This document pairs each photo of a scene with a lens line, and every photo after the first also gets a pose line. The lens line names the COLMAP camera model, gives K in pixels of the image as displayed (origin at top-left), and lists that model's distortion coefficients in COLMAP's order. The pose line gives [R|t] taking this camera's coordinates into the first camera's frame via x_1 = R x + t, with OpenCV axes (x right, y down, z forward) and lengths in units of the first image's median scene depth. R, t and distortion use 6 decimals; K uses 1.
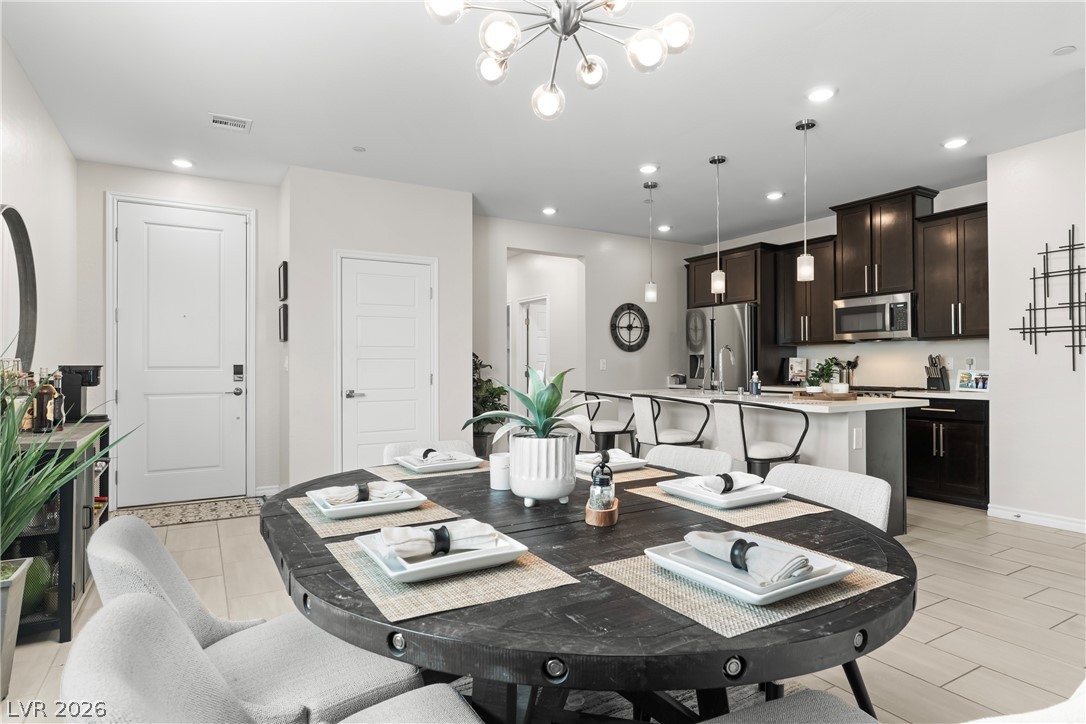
lens RADIAL K [[584.6, 0, 545.7], [0, 584.6, 362.6], [0, 0, 1]] dist [-0.012870, 0.001102]
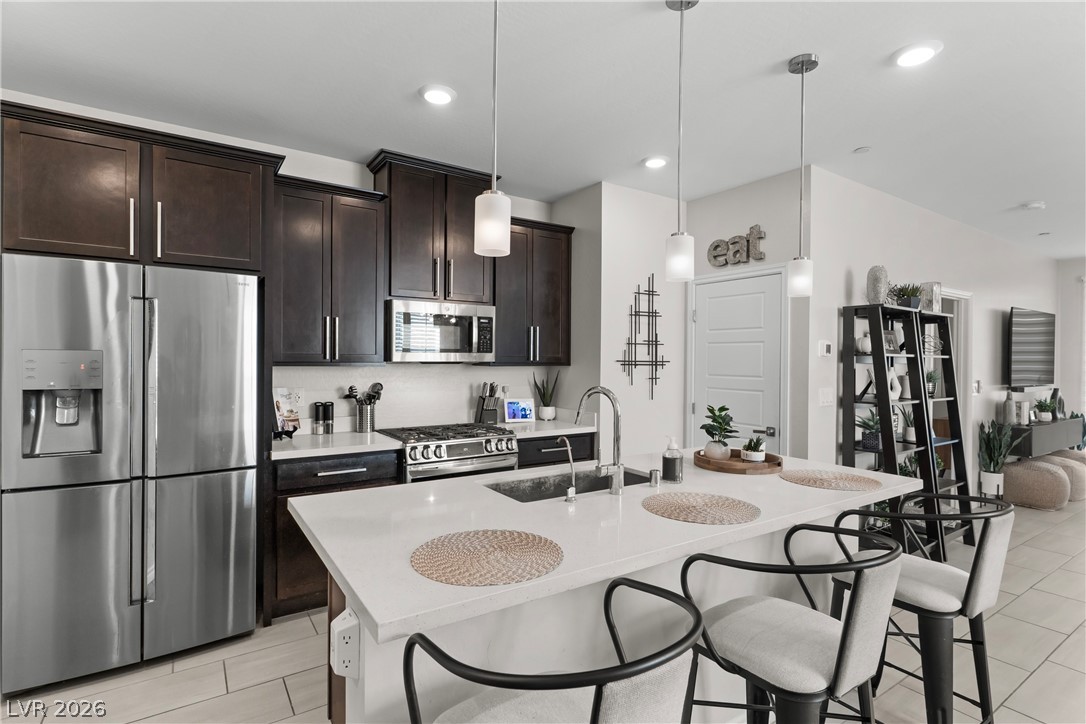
lens RADIAL K [[539.1, 0, 546.5], [0, 539.1, 360.8], [0, 0, 1]] dist [-0.002160, -0.000781]
pose [[-0.063697, 0.001733, 0.997968, -0.114082], [-0.012985, 0.999912, -0.002565, -0.043600], [-0.997885, -0.013122, -0.063669, 0.957777]]
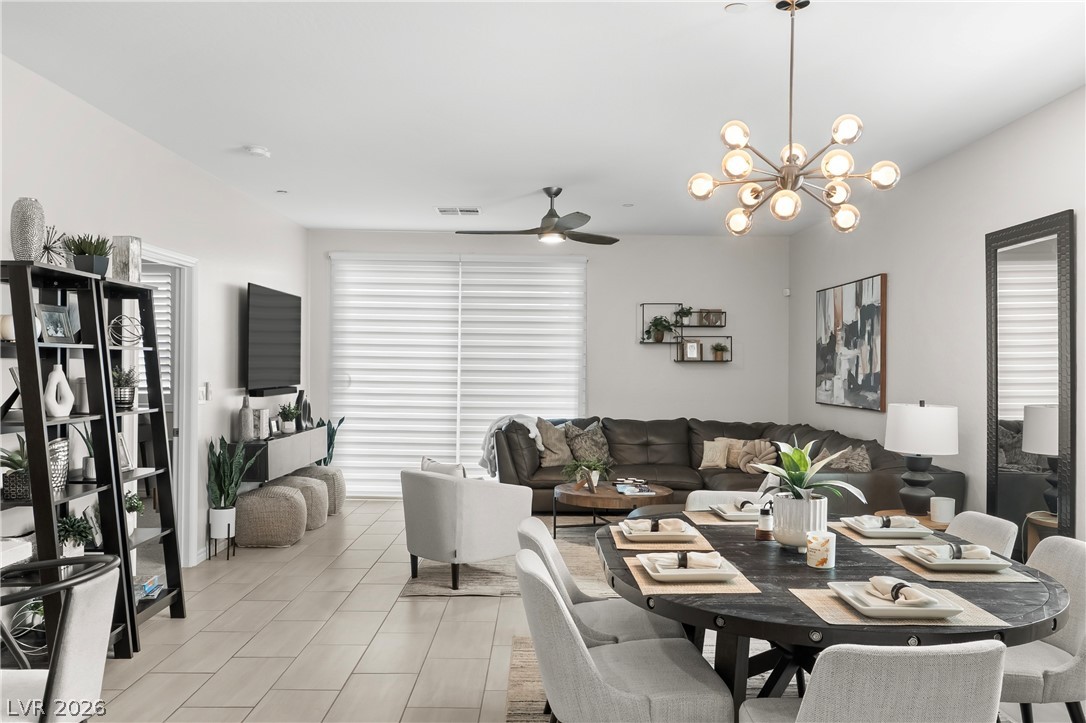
lens RADIAL K [[882.4, 0, 547.6], [0, 882.4, 358.8], [0, 0, 1]] dist [-0.015982, -0.007387]
pose [[-0.865339, -0.002615, 0.501180, -0.146484], [-0.008549, 0.999918, -0.009543, -0.044163], [-0.501114, -0.012542, -0.865291, 0.878998]]
